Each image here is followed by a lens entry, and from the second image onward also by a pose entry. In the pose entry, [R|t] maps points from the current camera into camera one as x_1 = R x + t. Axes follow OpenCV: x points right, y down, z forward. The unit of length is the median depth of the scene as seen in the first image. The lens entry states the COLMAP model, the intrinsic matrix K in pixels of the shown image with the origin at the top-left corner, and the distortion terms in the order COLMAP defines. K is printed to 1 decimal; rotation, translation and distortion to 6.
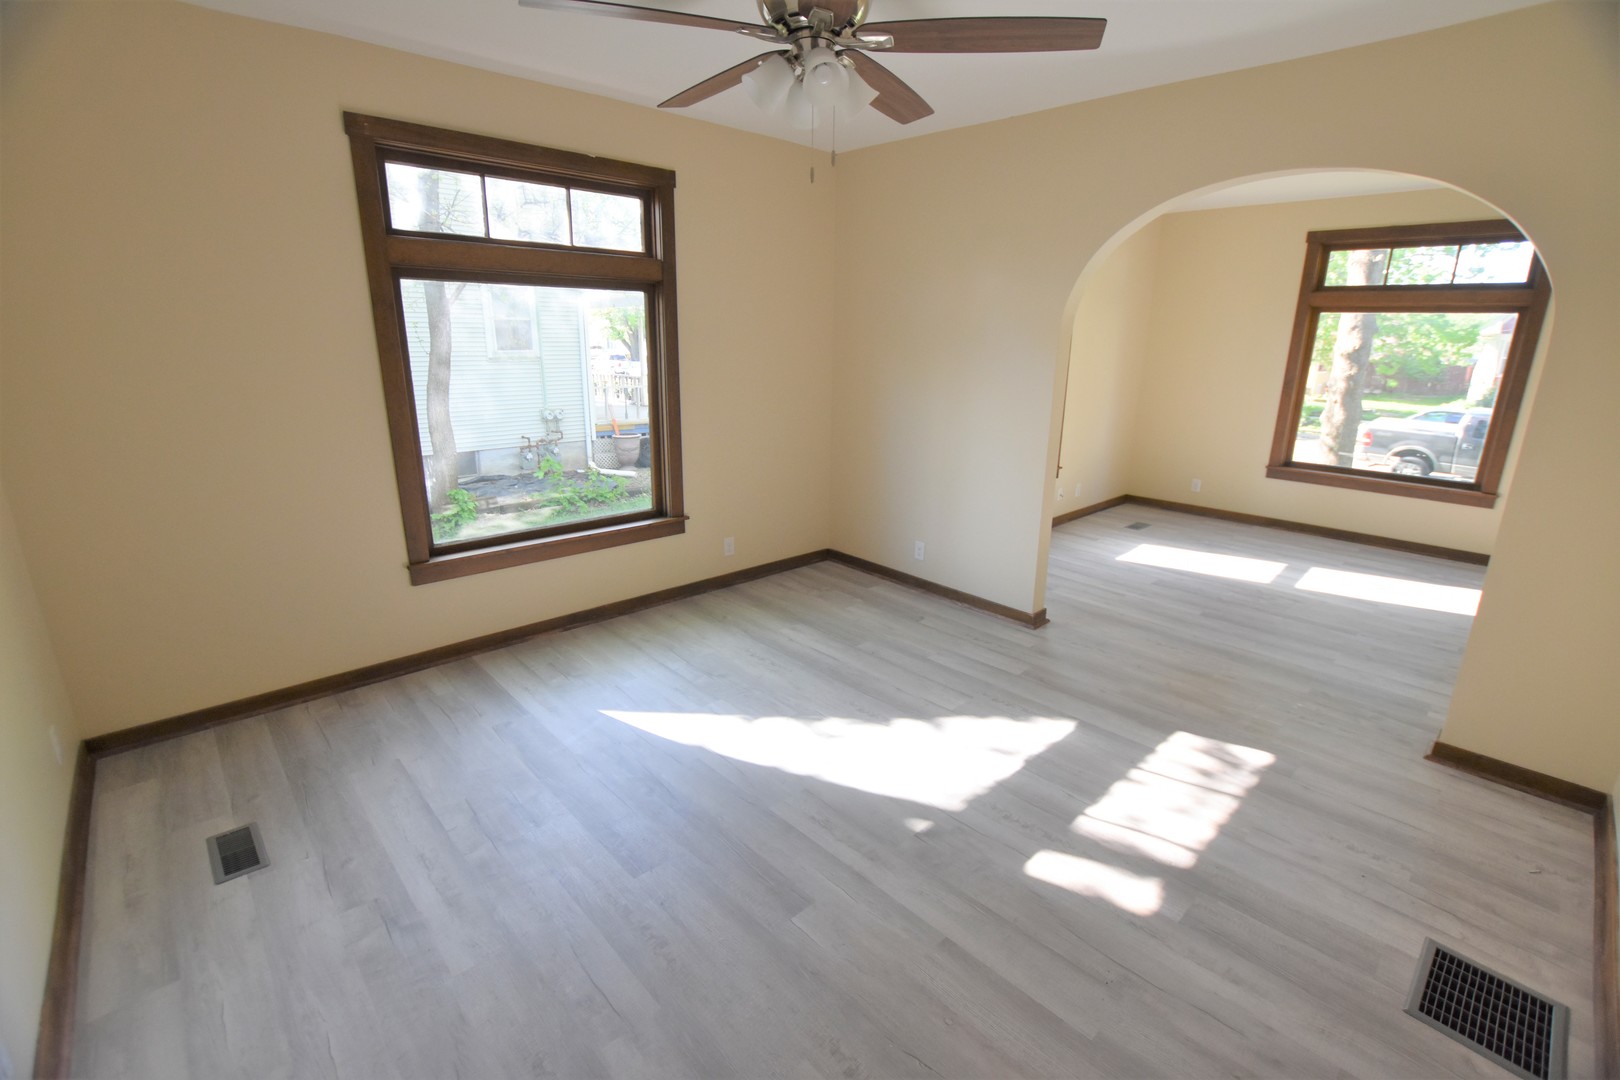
lens RADIAL K [[714.6, 0, 819.9], [0, 714.6, 540.5], [0, 0, 1]] dist [-0.032124, 0.002993]
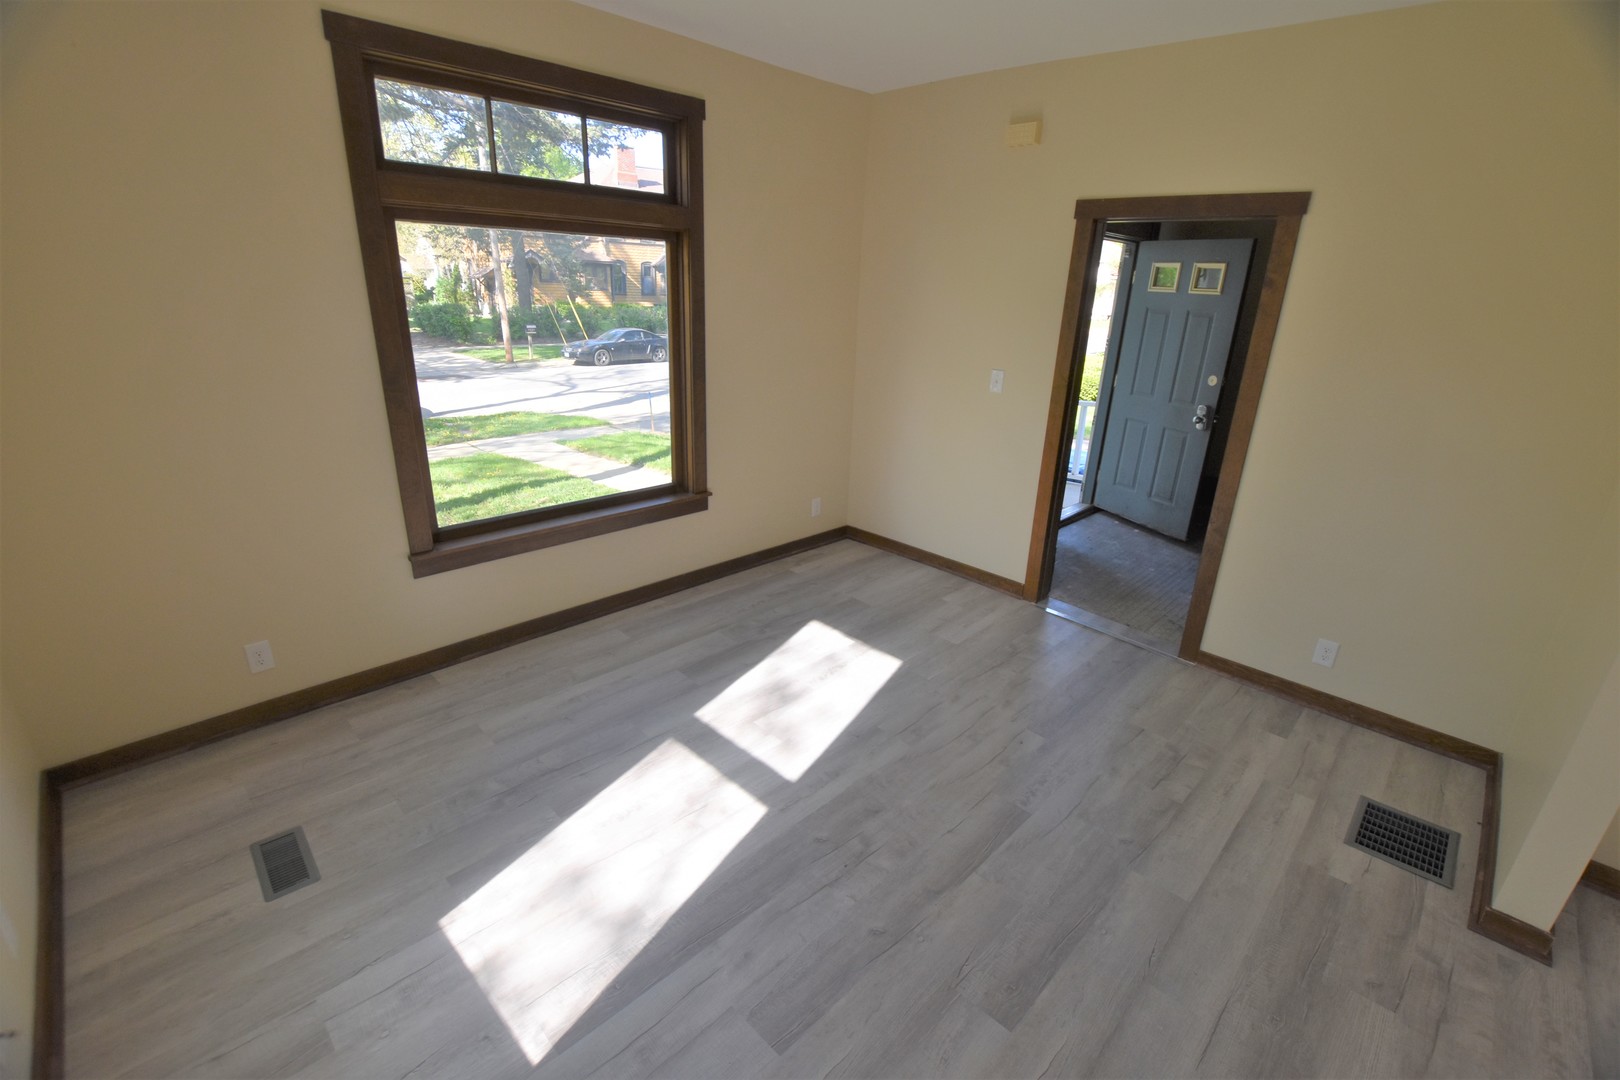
lens RADIAL K [[714.6, 0, 815.3], [0, 714.6, 537.3], [0, 0, 1]] dist [-0.032124, 0.002993]
pose [[-0.034749, -0.349438, 0.936315, 0.370838], [0.239470, 0.906676, 0.347264, -0.431206], [-0.970282, 0.236287, 0.052174, 1.418408]]
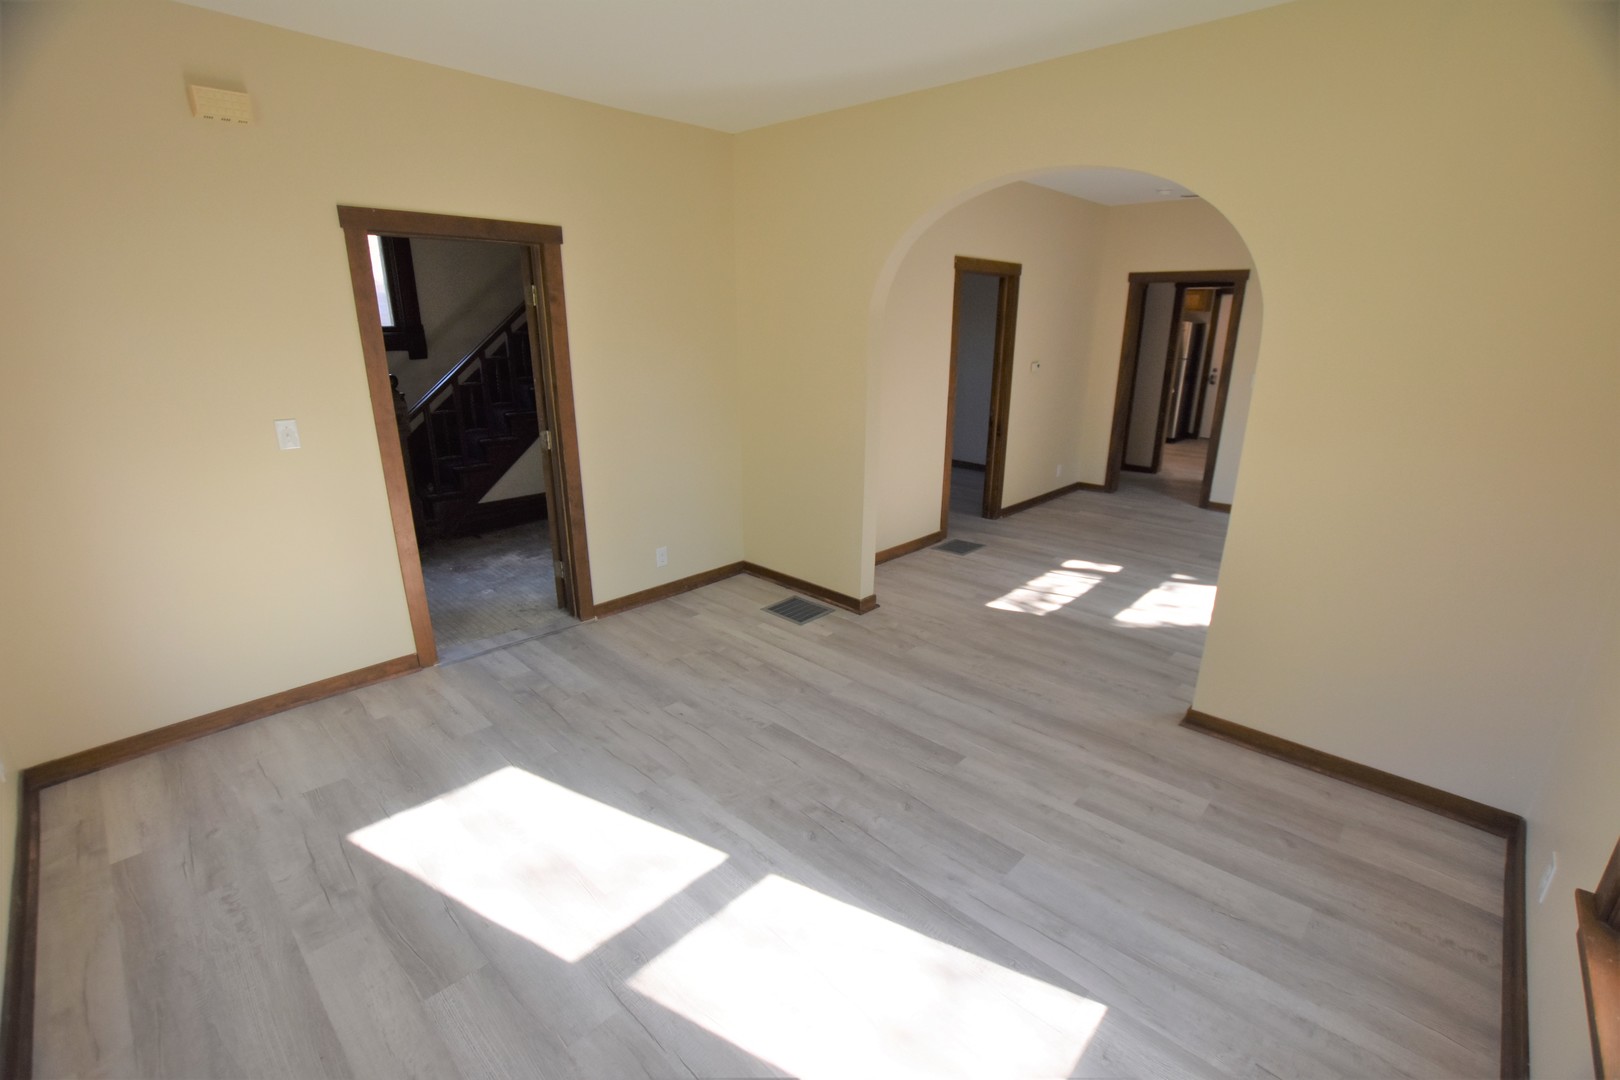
lens RADIAL K [[714.6, 0, 812.2], [0, 714.6, 546.3], [0, 0, 1]] dist [-0.032124, 0.002993]
pose [[-0.998545, -0.001512, -0.053909, 0.991875], [-0.031024, 0.833756, 0.551261, -0.577713], [0.044113, 0.552131, -0.832590, 1.993794]]
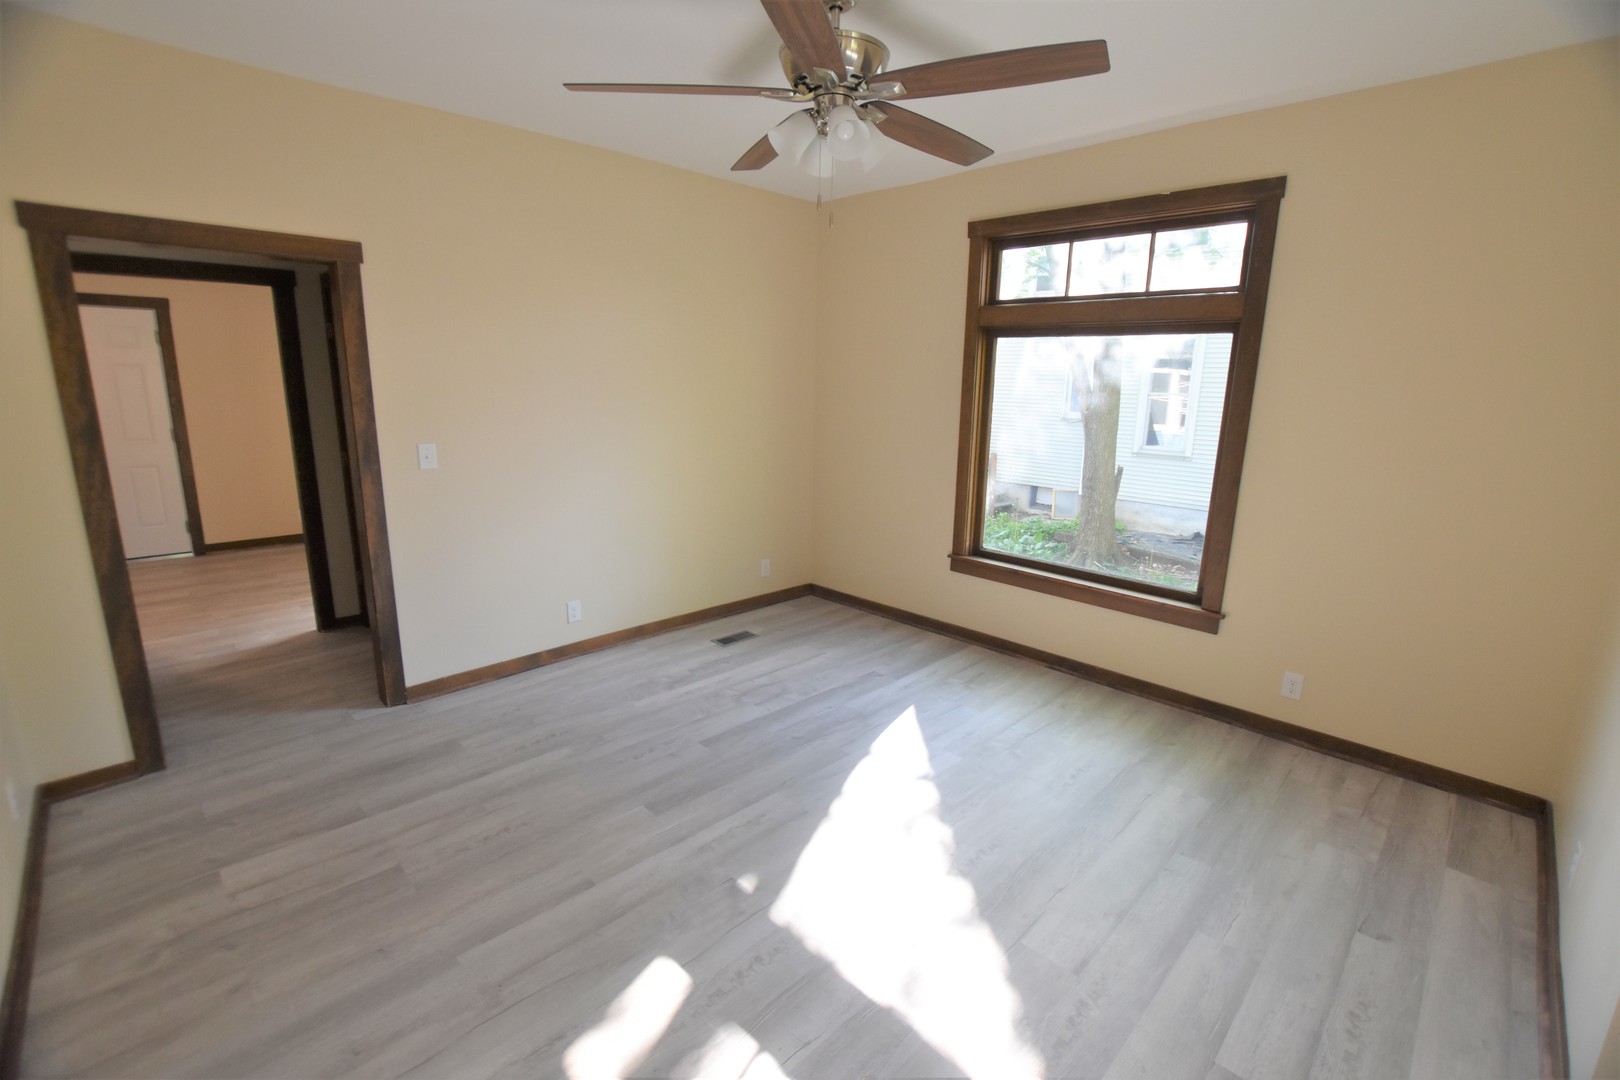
lens RADIAL K [[714.6, 0, 816.5], [0, 714.6, 543.1], [0, 0, 1]] dist [-0.032124, 0.002993]
pose [[0.031925, 0.209455, -0.977297, 0.739531], [-0.293125, 0.936762, 0.191192, -0.173004], [0.955541, 0.280366, 0.091303, 0.671585]]
